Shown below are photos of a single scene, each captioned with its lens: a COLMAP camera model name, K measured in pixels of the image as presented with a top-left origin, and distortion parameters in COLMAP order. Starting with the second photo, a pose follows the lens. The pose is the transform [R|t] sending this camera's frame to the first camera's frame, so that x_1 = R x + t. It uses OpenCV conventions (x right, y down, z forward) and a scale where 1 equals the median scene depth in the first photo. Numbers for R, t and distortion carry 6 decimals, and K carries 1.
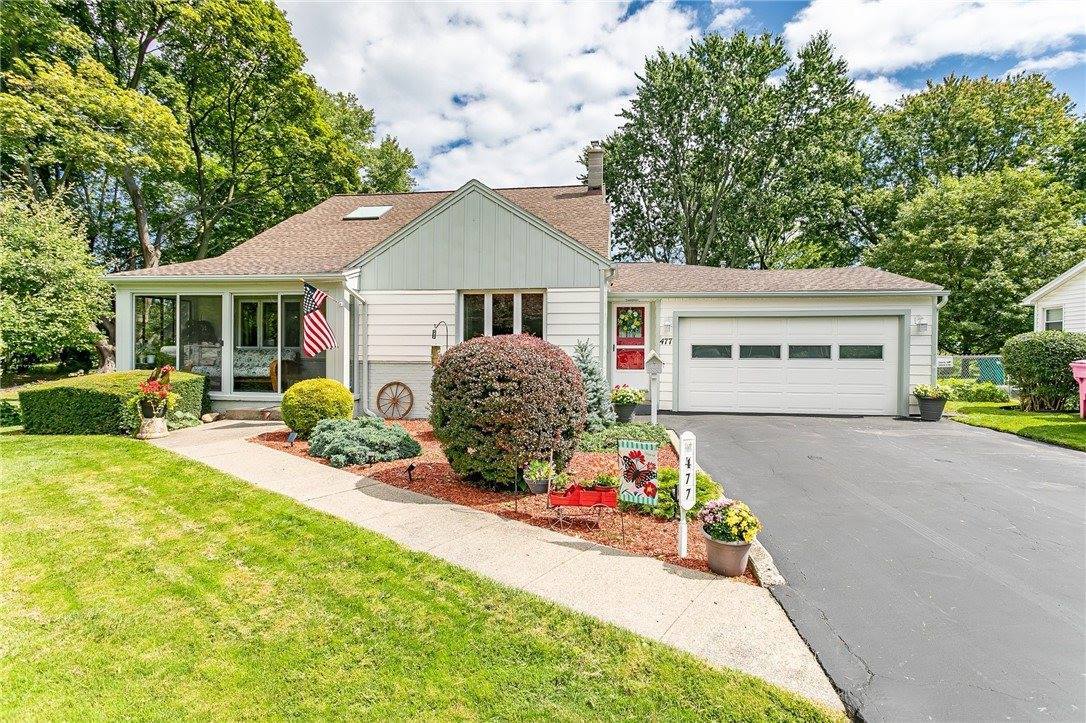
lens RADIAL K [[515.5, 0, 543.0], [0, 515.5, 361.5], [0, 0, 1]] dist [0.002988, 0.000318]
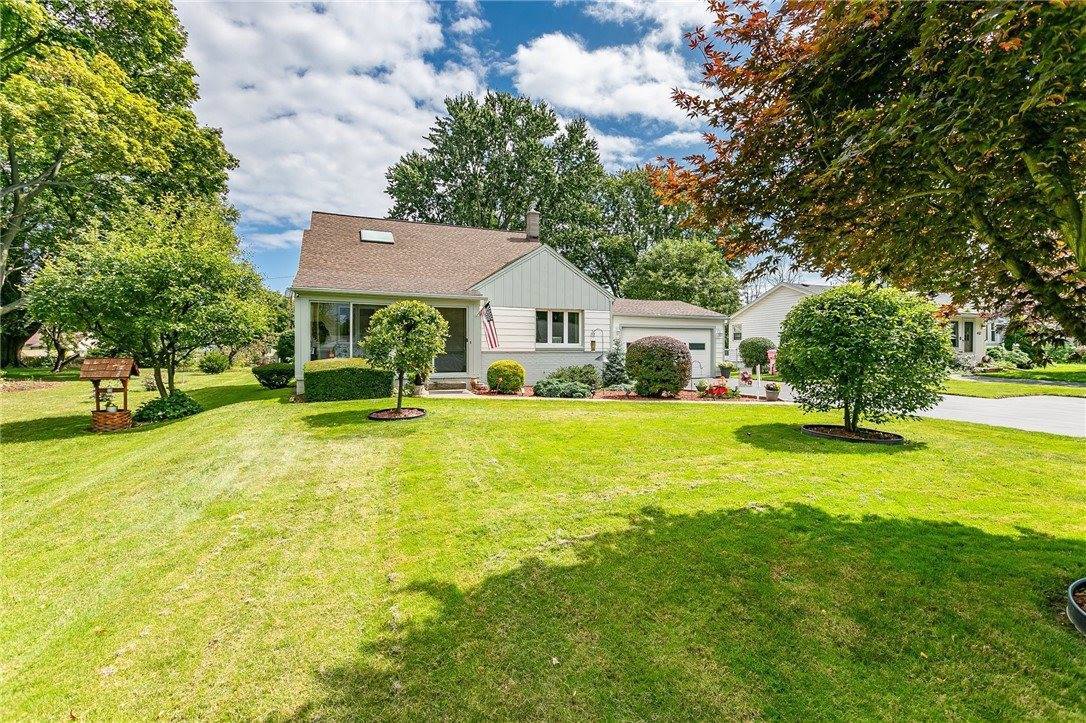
lens RADIAL K [[521.0, 0, 543.0], [0, 521.0, 361.5], [0, 0, 1]] dist [0.019886, -0.000155]
pose [[0.855620, -0.013503, 0.517429, -0.722211], [0.015729, 0.999876, 0.000083, 0.023113], [-0.517366, 0.008068, 0.855726, -0.329169]]
